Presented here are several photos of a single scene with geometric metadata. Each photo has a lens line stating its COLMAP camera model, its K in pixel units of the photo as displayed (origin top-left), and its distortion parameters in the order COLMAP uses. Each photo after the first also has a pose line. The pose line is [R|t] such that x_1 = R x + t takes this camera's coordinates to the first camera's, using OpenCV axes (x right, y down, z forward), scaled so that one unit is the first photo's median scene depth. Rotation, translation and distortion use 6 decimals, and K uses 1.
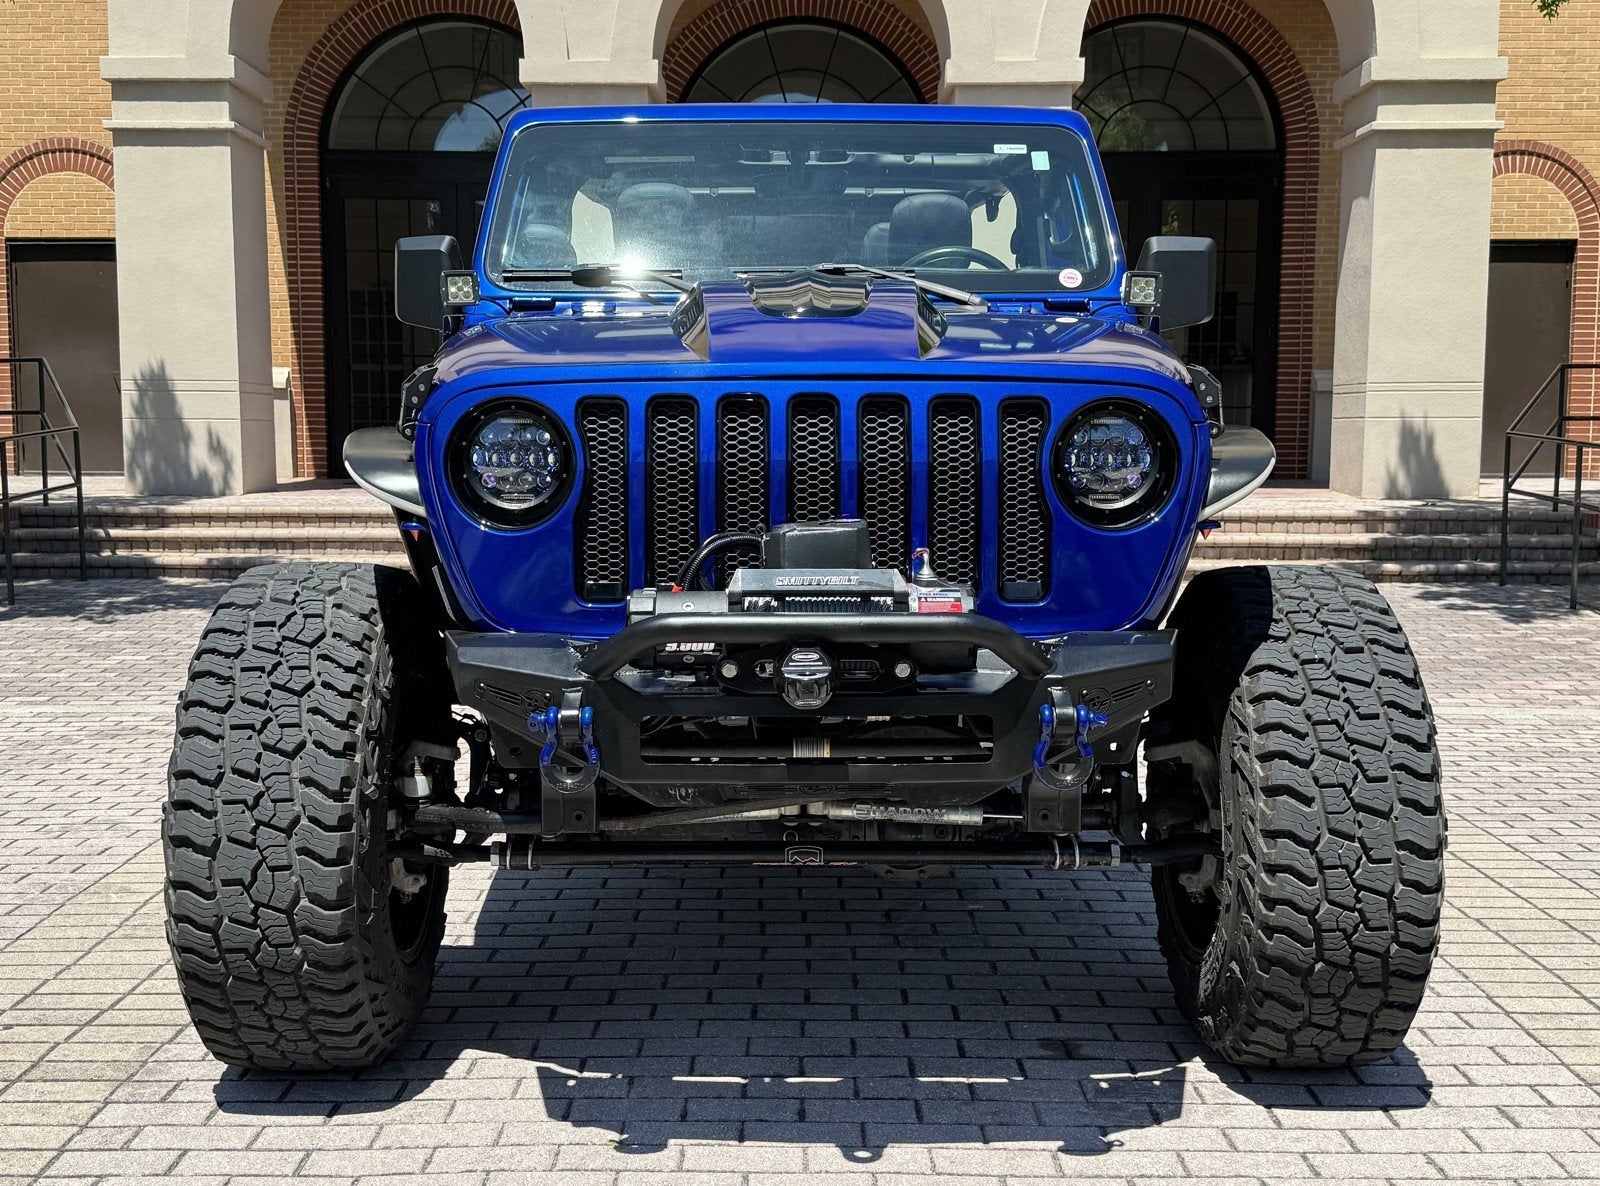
lens RADIAL K [[2095.4, 0, 803.8], [0, 2095.4, 597.4], [0, 0, 1]] dist [0.080793, 0.000000]
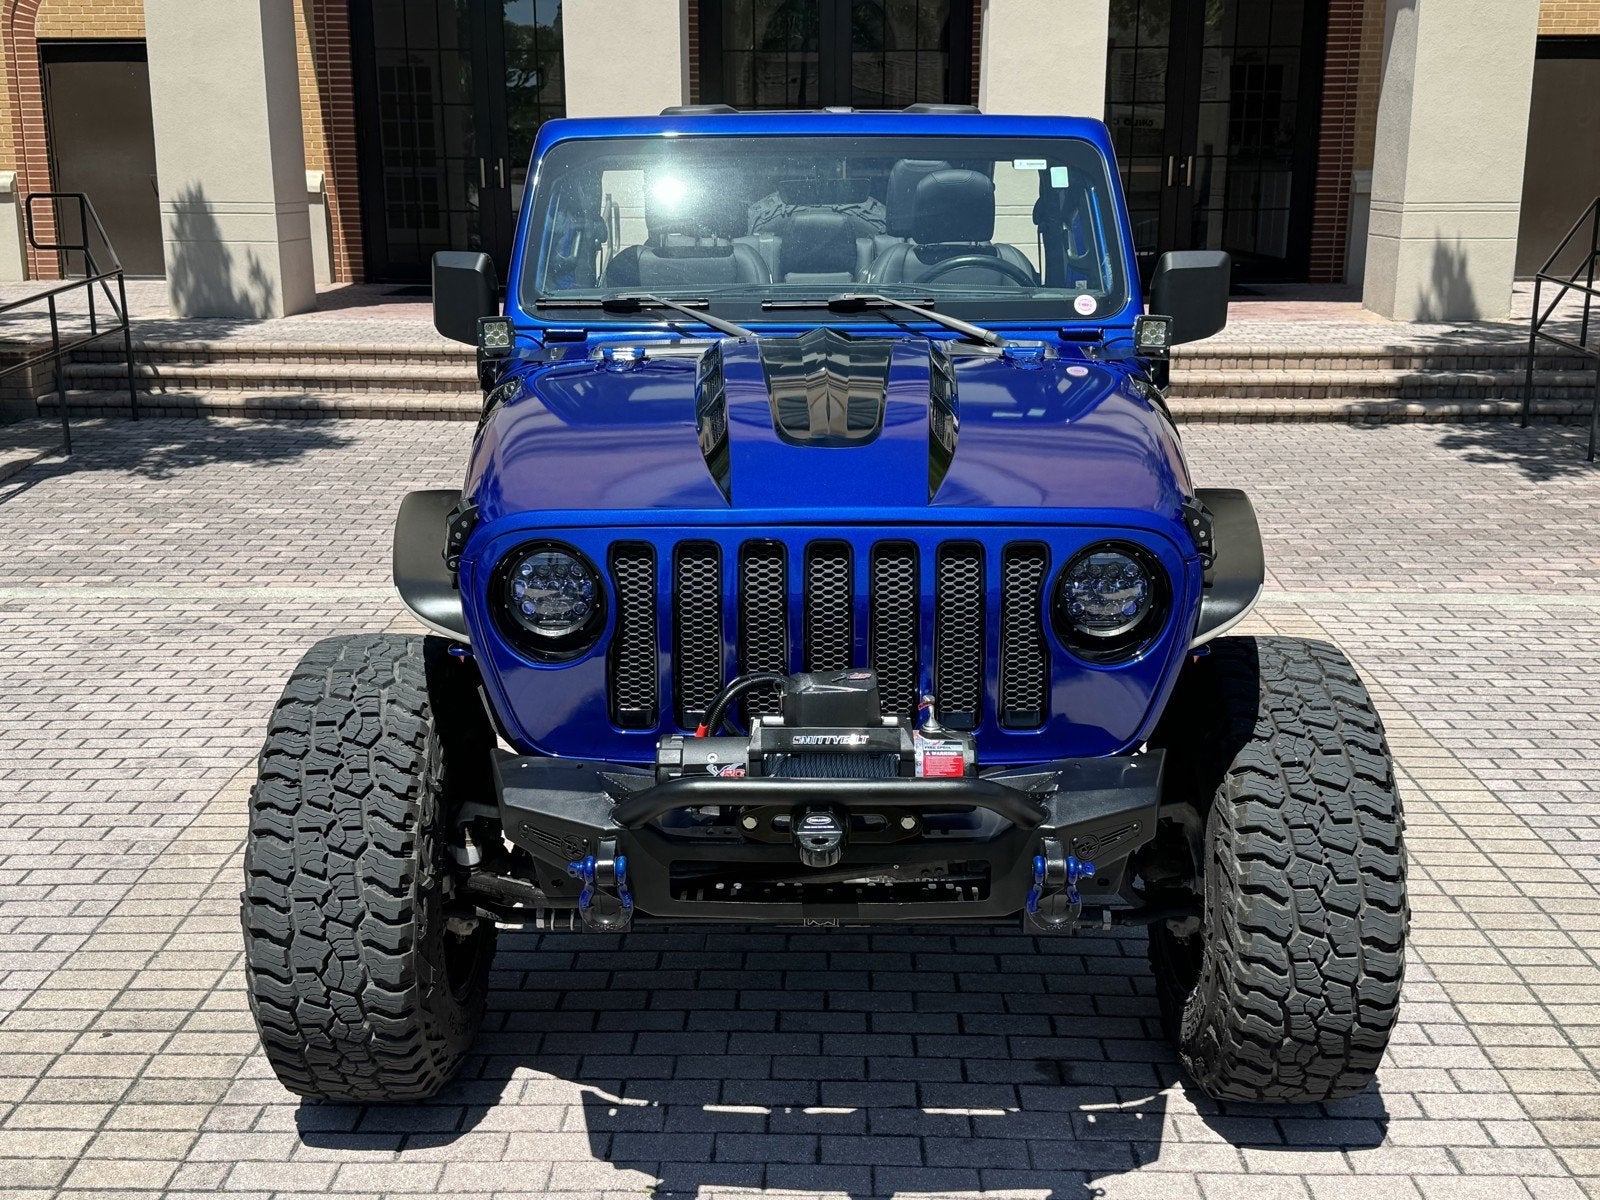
lens RADIAL K [[2095.4, 0, 795.4], [0, 2095.4, 600.2], [0, 0, 1]] dist [0.080793, 0.000000]
pose [[0.999735, 0.003757, -0.022696, 0.010621], [0.000043, 0.986267, 0.165157, -0.220755], [0.023005, -0.165114, 0.986006, -0.053311]]
